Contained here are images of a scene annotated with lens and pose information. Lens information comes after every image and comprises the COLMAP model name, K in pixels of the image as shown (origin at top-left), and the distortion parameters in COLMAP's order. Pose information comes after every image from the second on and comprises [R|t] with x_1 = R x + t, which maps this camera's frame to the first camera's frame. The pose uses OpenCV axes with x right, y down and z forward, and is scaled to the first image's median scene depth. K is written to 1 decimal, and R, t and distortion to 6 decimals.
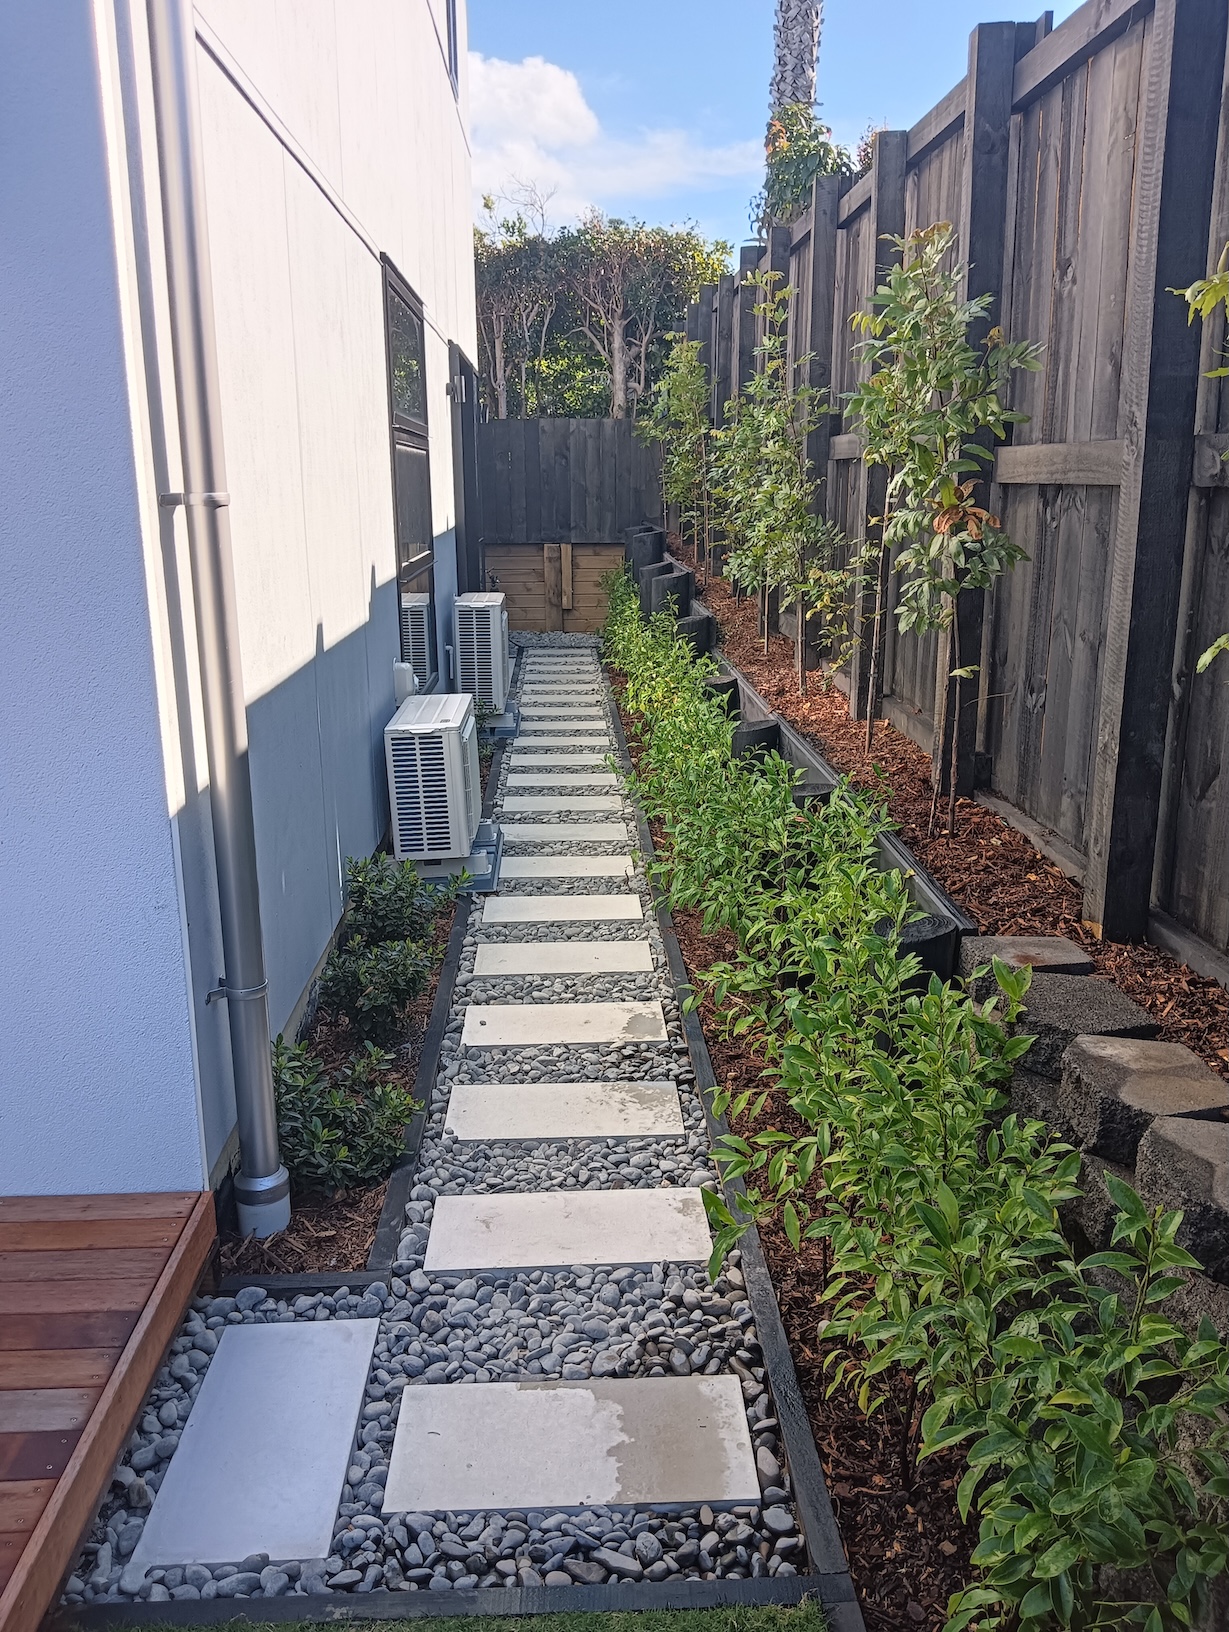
lens RADIAL K [[1565.4, 0, 638.8], [0, 1565.4, 903.7], [0, 0, 1]] dist [0.140071, -0.311225]
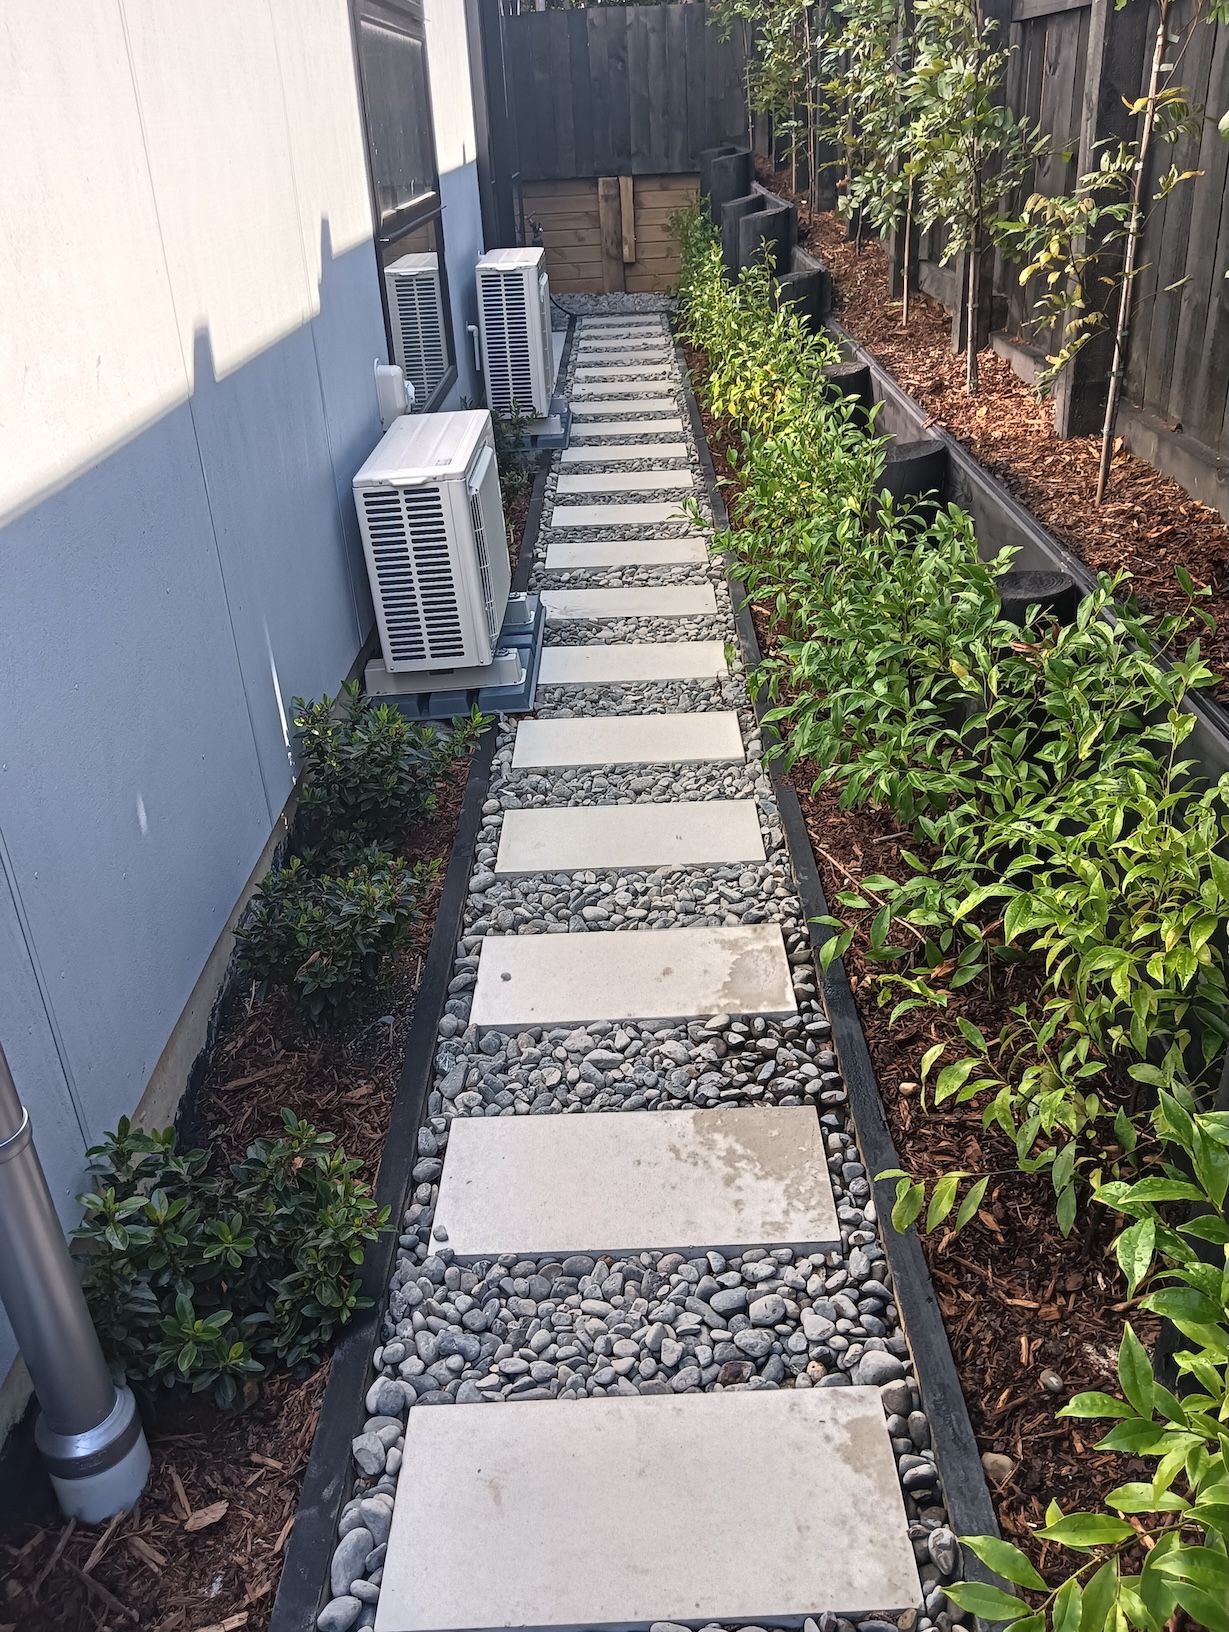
lens RADIAL K [[1565.4, 0, 638.8], [0, 1565.4, 903.7], [0, 0, 1]] dist [0.140071, -0.311225]
pose [[0.998477, -0.017568, -0.052303, -0.008946], [0.027770, 0.979147, 0.201245, -0.066720], [0.047677, -0.202391, 0.978144, 0.313353]]
